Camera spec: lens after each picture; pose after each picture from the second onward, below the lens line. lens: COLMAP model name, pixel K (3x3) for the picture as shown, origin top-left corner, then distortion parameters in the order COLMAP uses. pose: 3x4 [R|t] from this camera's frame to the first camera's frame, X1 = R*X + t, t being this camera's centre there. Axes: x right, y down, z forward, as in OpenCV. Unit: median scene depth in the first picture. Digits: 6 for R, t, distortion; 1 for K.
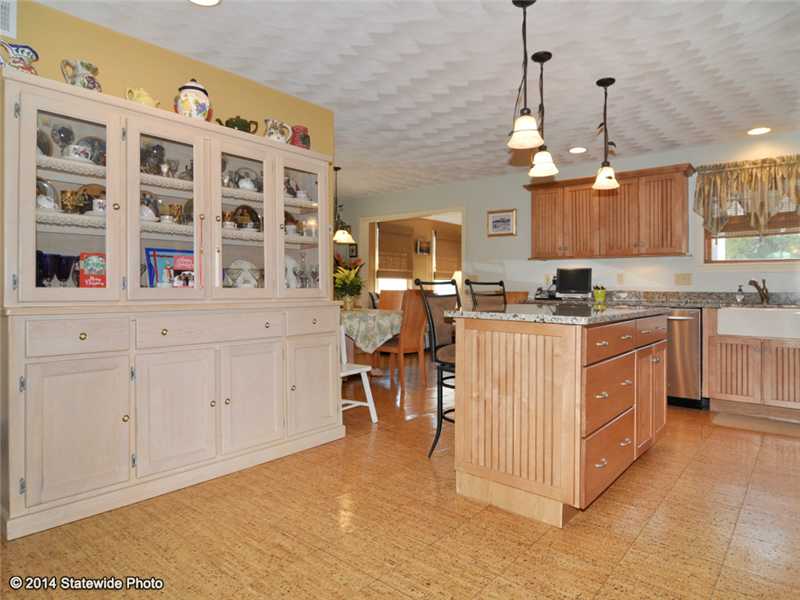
lens RADIAL K [[492.7, 0, 394.6], [0, 492.7, 298.5], [0, 0, 1]] dist [-0.021729, -0.004315]
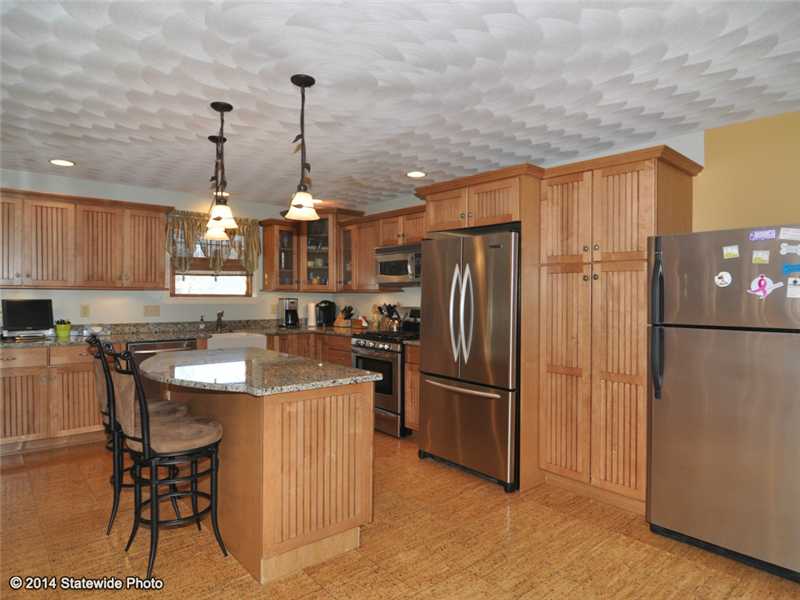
lens RADIAL K [[492.7, 0, 393.7], [0, 492.7, 296.1], [0, 0, 1]] dist [-0.021729, -0.004315]
pose [[0.152007, -0.016497, 0.988242, -0.393546], [0.015530, 0.999777, 0.014301, -0.081734], [-0.988257, 0.013173, 0.152229, 0.331372]]
